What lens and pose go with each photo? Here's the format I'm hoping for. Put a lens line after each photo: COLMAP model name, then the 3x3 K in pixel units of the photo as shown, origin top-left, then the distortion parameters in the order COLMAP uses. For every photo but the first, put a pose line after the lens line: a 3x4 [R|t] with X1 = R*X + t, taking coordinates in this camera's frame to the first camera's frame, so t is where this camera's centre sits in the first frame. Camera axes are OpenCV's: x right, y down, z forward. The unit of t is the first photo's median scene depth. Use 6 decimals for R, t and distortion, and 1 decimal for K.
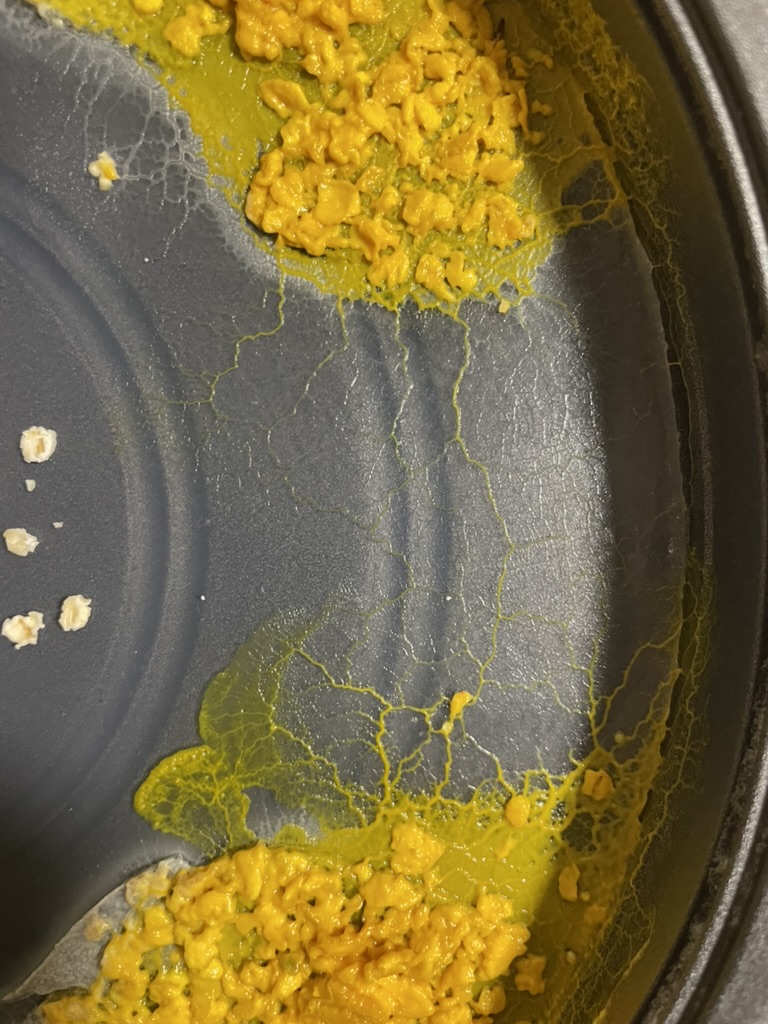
lens RADIAL K [[776.0, 0, 384.0], [0, 776.0, 512.0], [0, 0, 1]] dist [-0.004063, -0.125969]
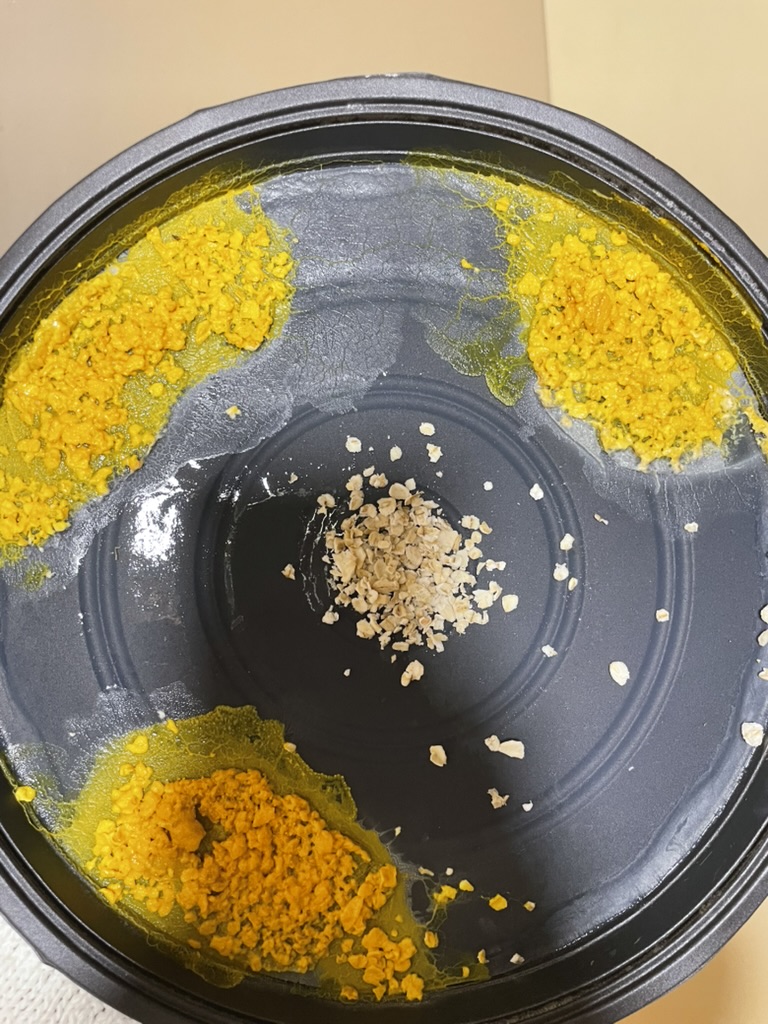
lens RADIAL K [[738.5, 0, 384.0], [0, 738.5, 512.0], [0, 0, 1]] dist [0.035455, 0.002721]
pose [[0.003532, -0.999905, 0.013346, -0.680231], [0.999165, 0.004073, 0.040660, -0.086862], [-0.040711, 0.013191, 0.999084, -1.205602]]
